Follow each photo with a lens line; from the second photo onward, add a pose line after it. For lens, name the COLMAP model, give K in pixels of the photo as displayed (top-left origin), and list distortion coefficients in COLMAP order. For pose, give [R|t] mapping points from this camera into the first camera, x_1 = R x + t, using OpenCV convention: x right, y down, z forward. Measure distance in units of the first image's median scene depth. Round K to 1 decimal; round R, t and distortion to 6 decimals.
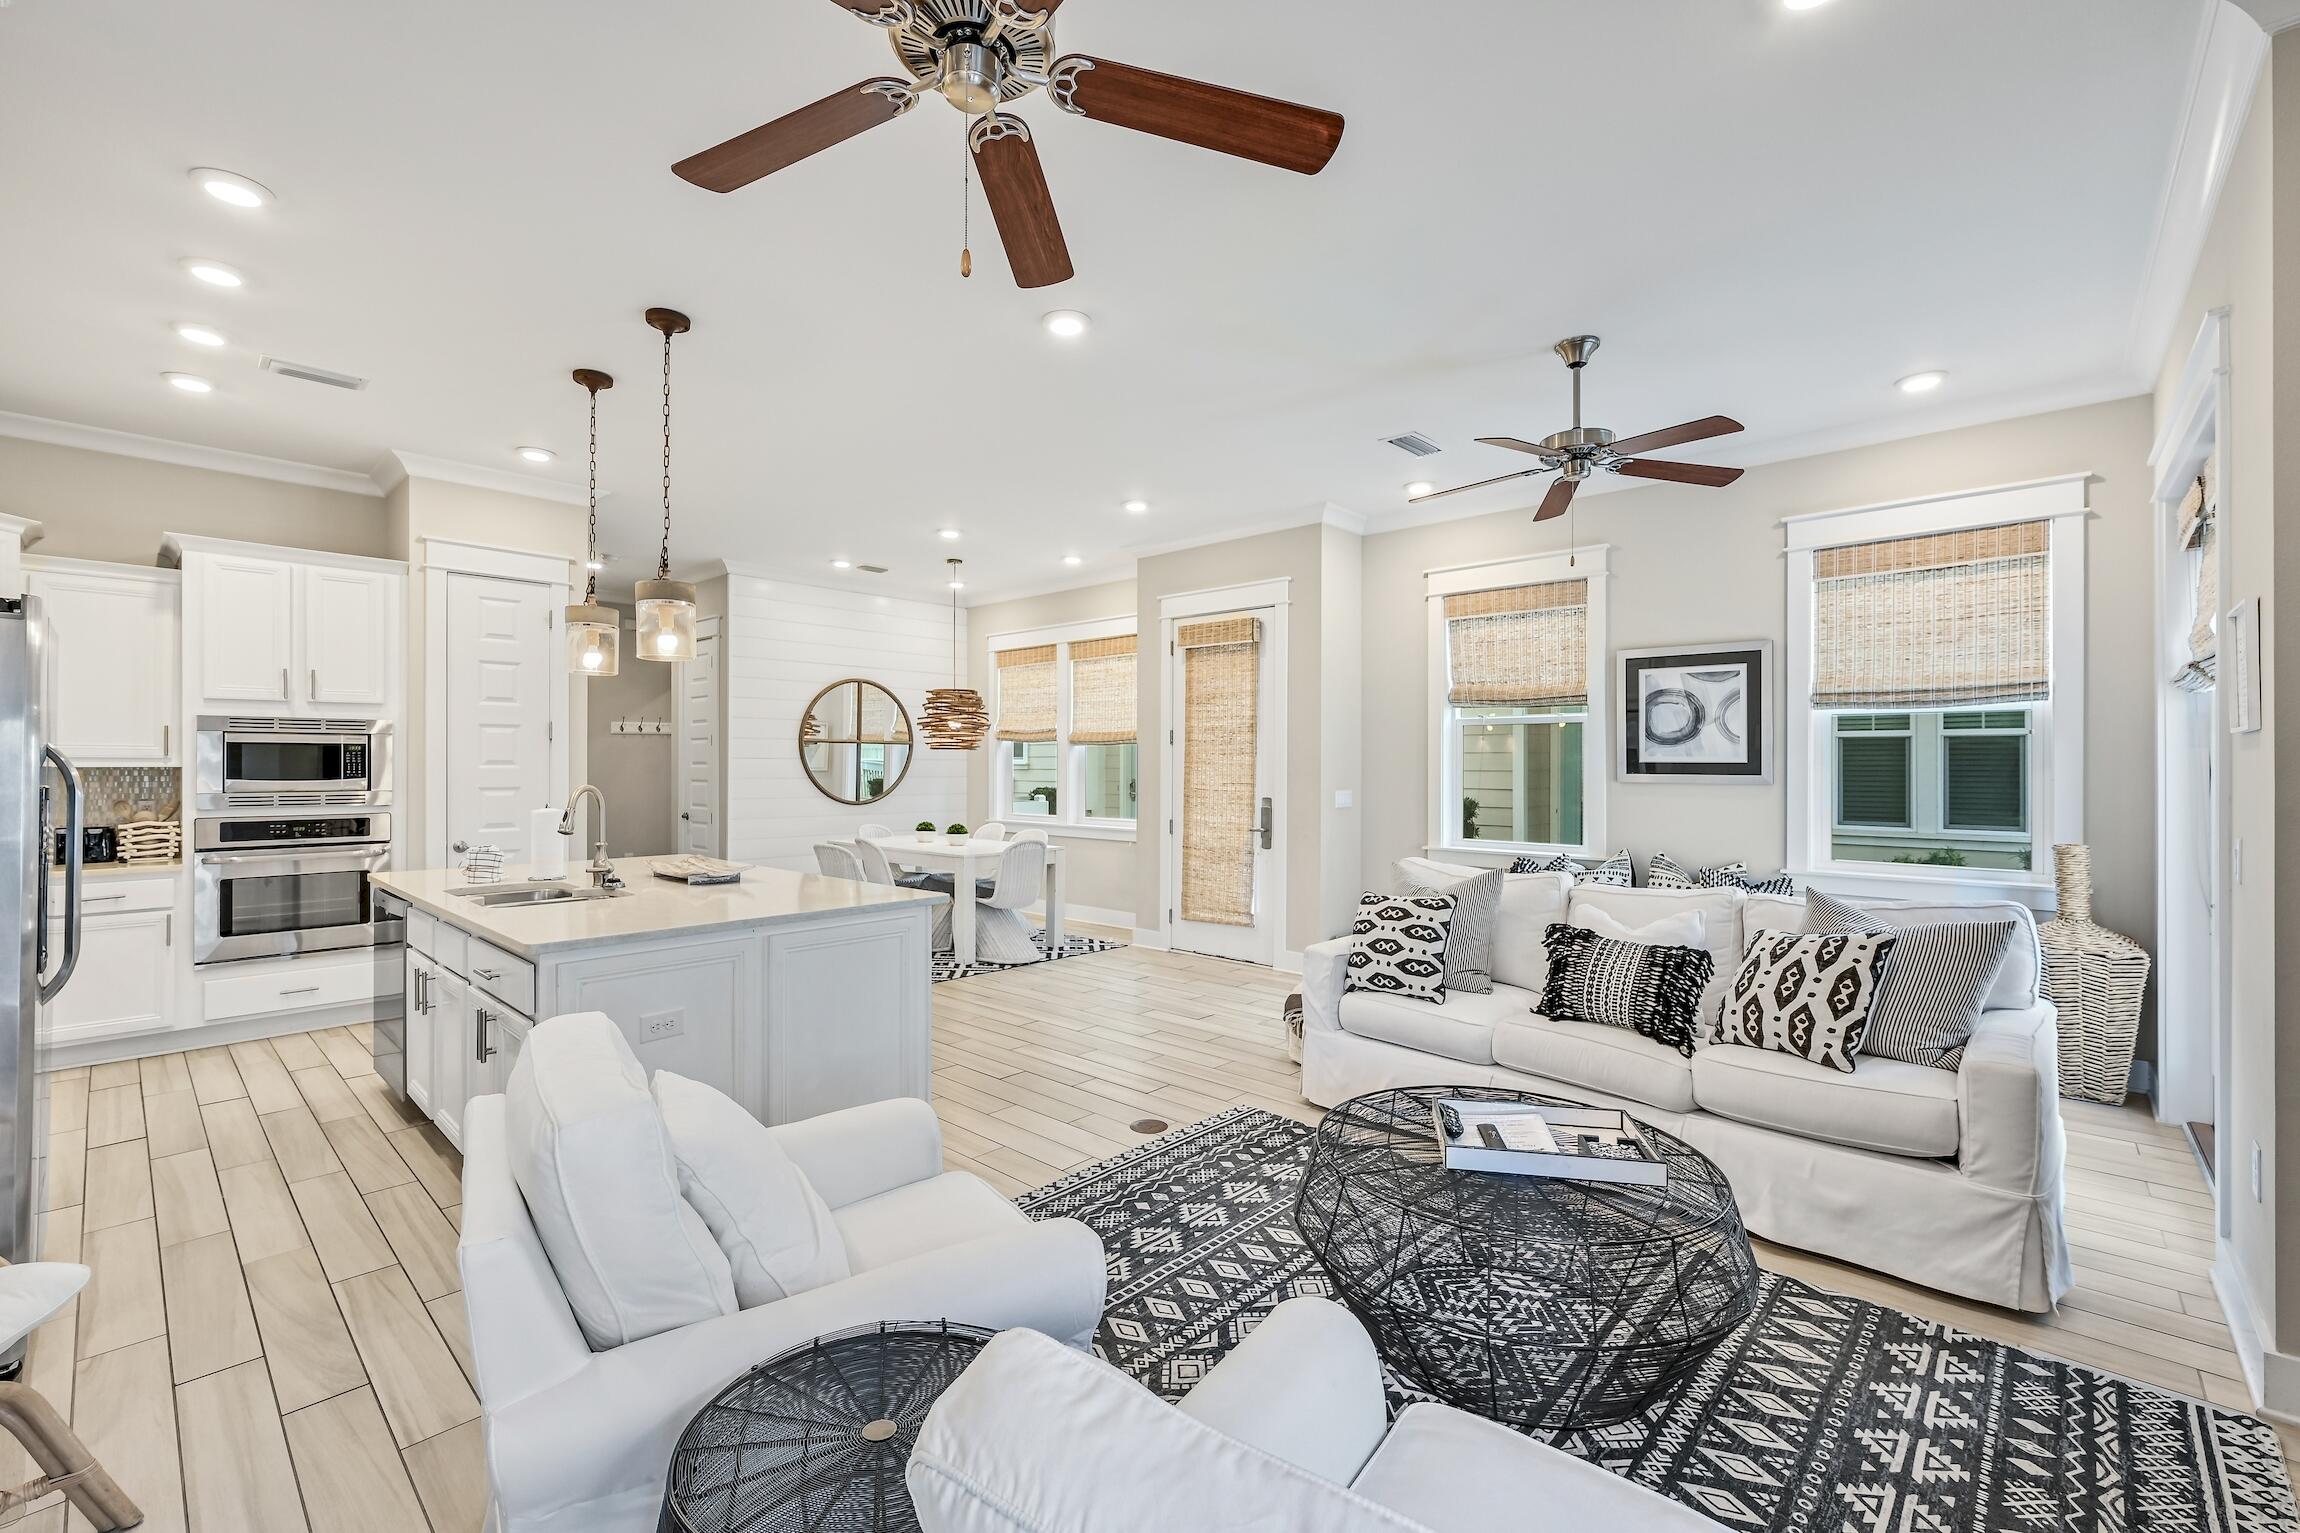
lens RADIAL K [[986.6, 0, 1108.9], [0, 986.6, 760.0], [0, 0, 1]] dist [-0.011780, 0.002067]
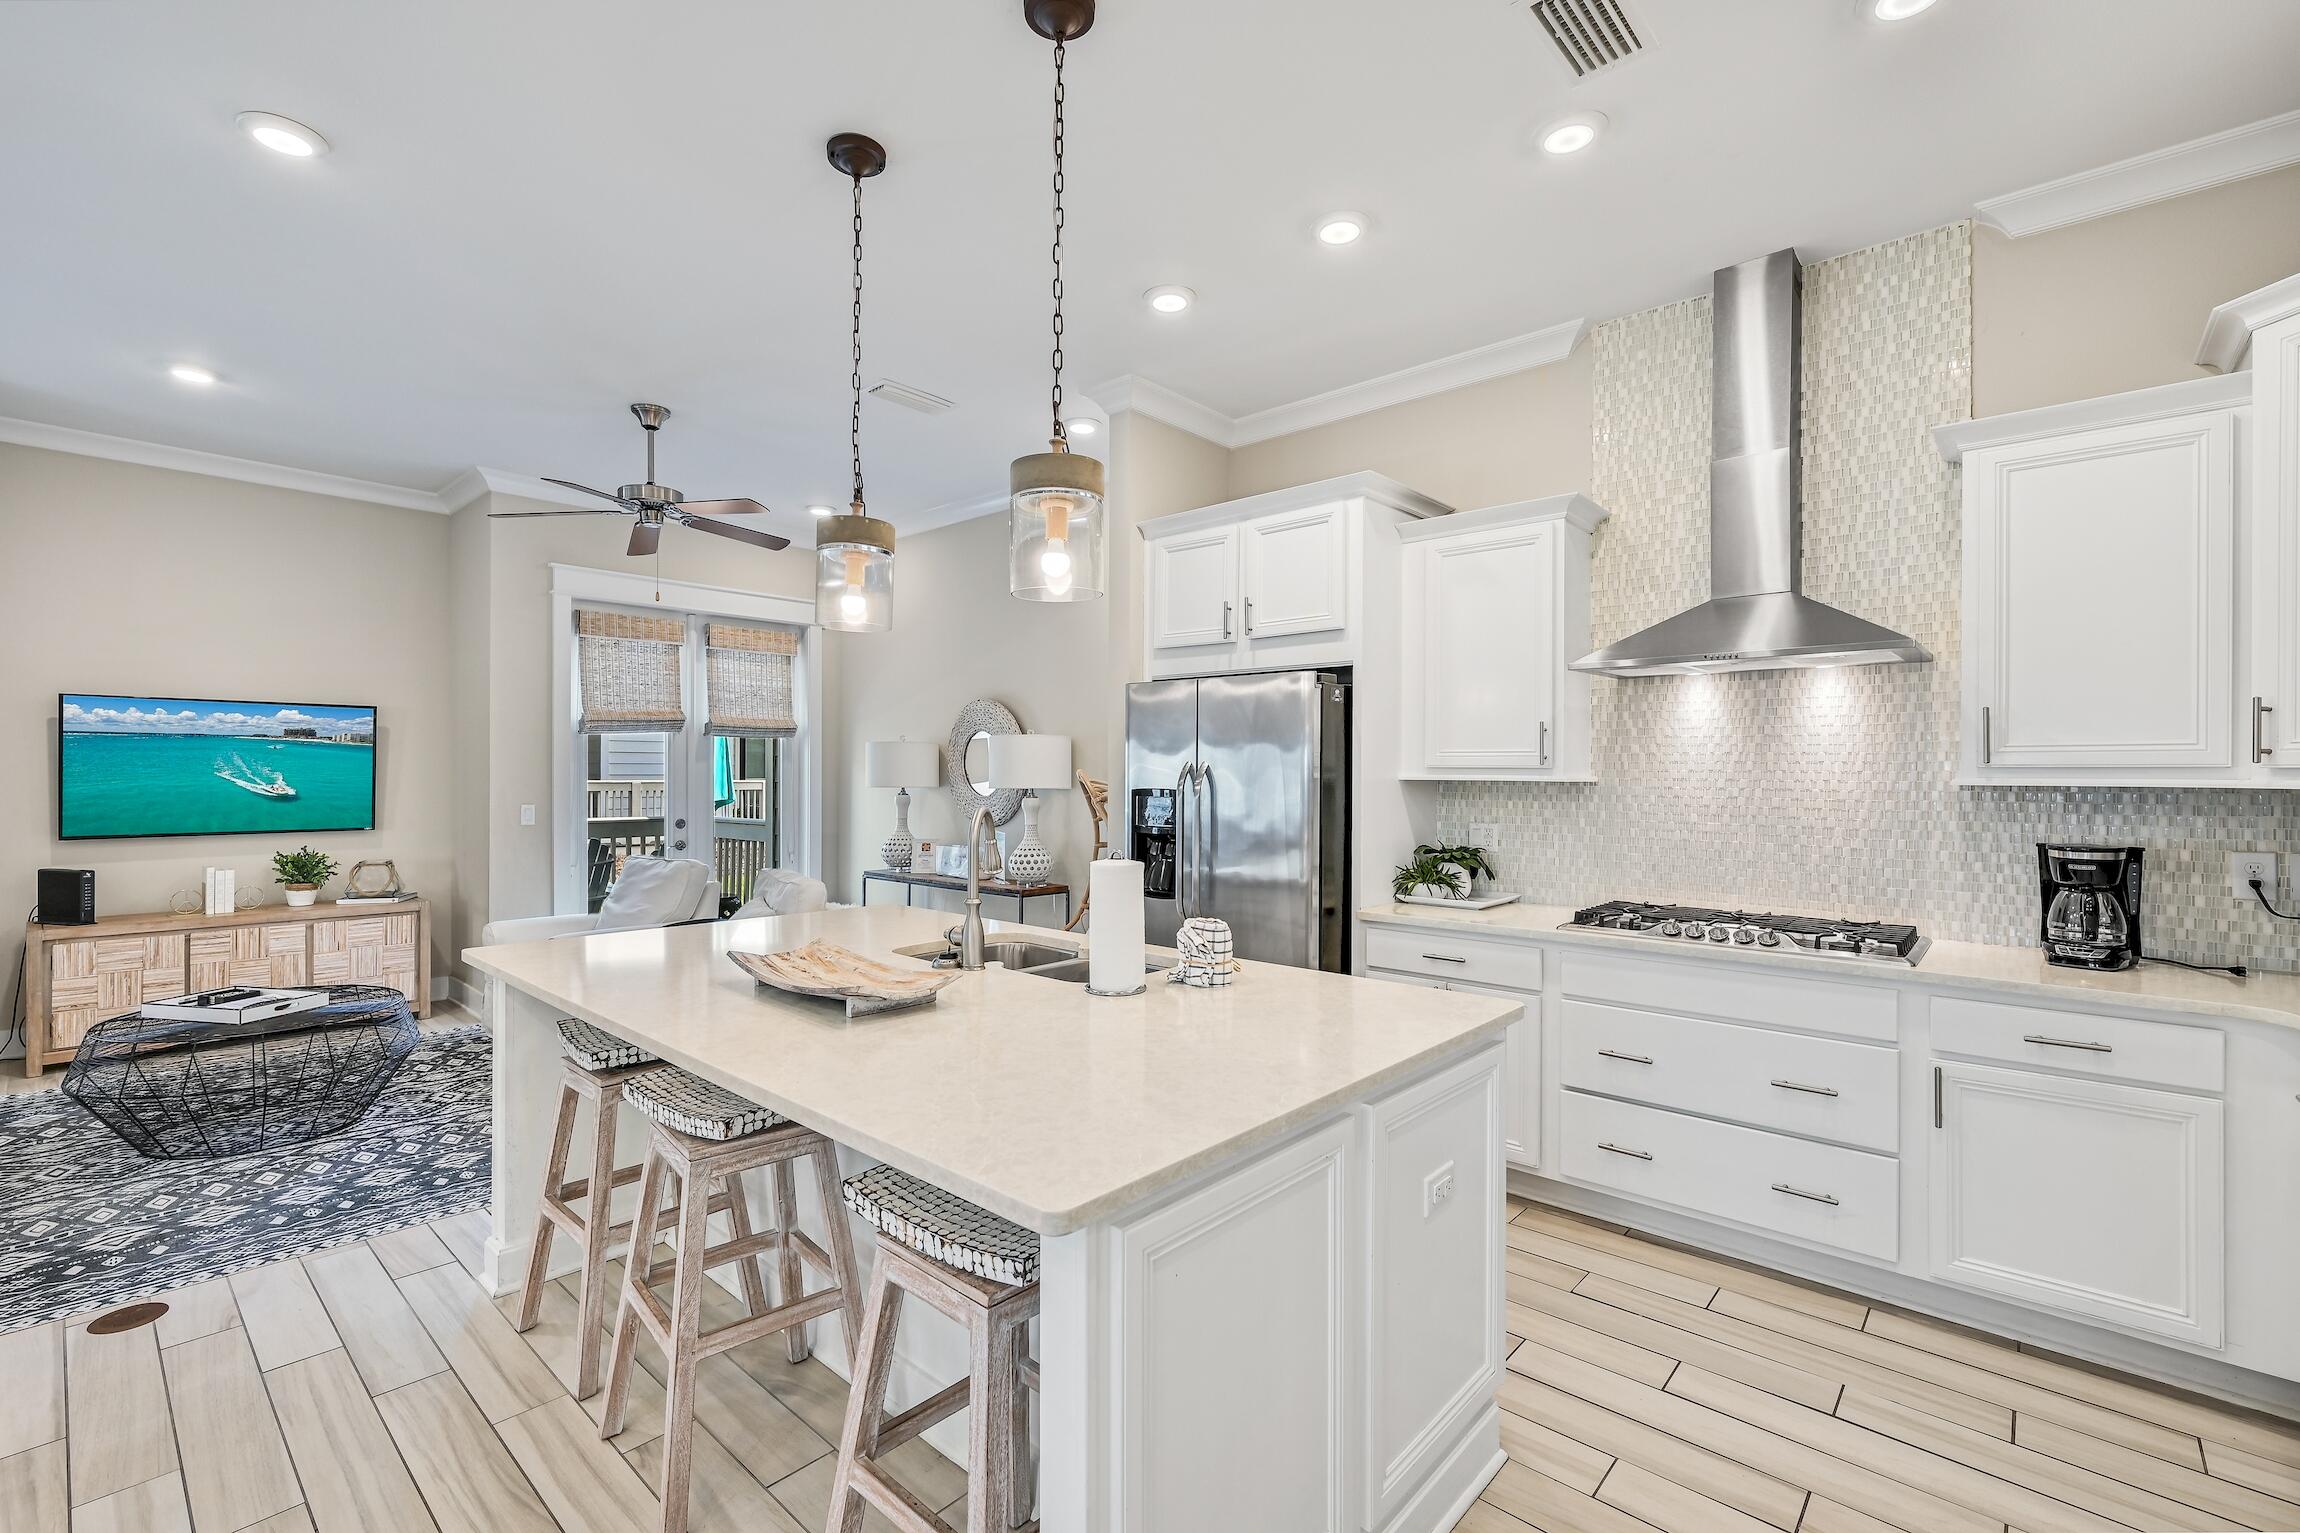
lens RADIAL K [[986.6, 0, 1113.9], [0, 986.6, 770.4], [0, 0, 1]] dist [-0.011780, 0.002067]
pose [[-0.999643, -0.005640, -0.026121, -0.424229], [-0.005363, 0.999929, -0.010659, 0.006053], [0.026180, -0.010515, -0.999602, 1.182769]]
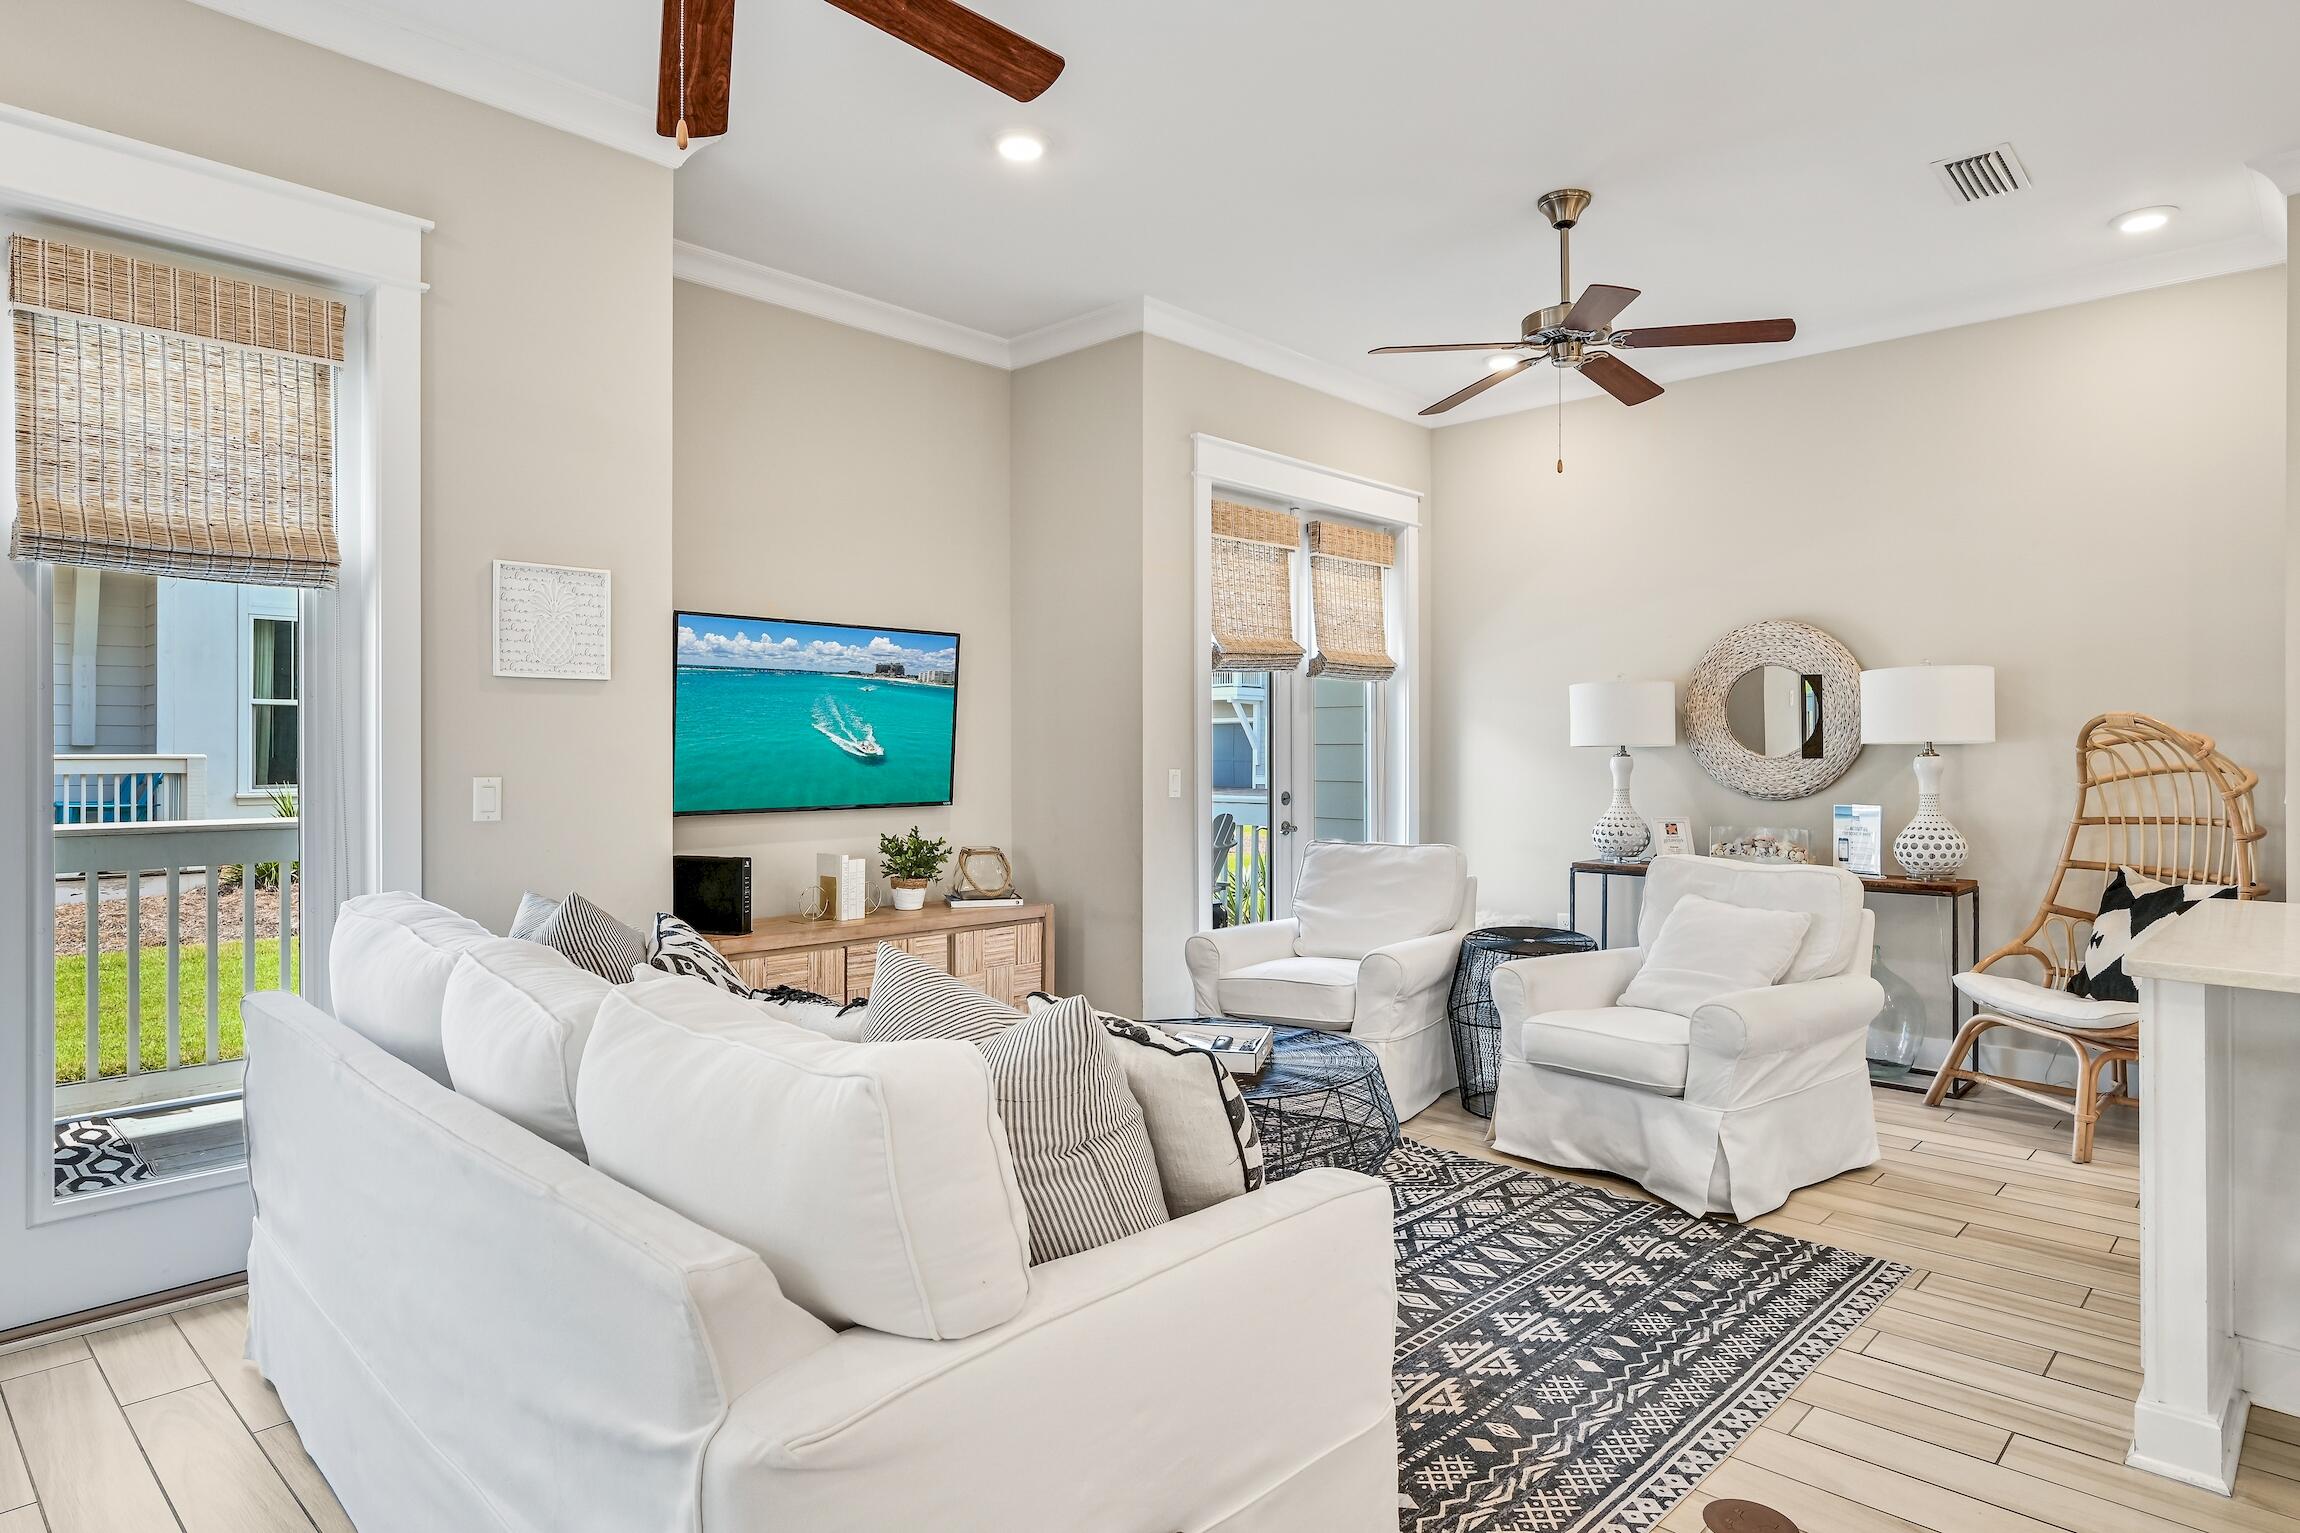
lens RADIAL K [[1293.3, 0, 1123.3], [0, 1293.3, 749.6], [0, 0, 1]] dist [0.001855, -0.000211]
pose [[-0.999970, -0.002213, 0.007361, 0.220167], [-0.002256, 0.999980, -0.005829, 0.026052], [-0.007348, -0.005845, -0.999956, 1.109180]]
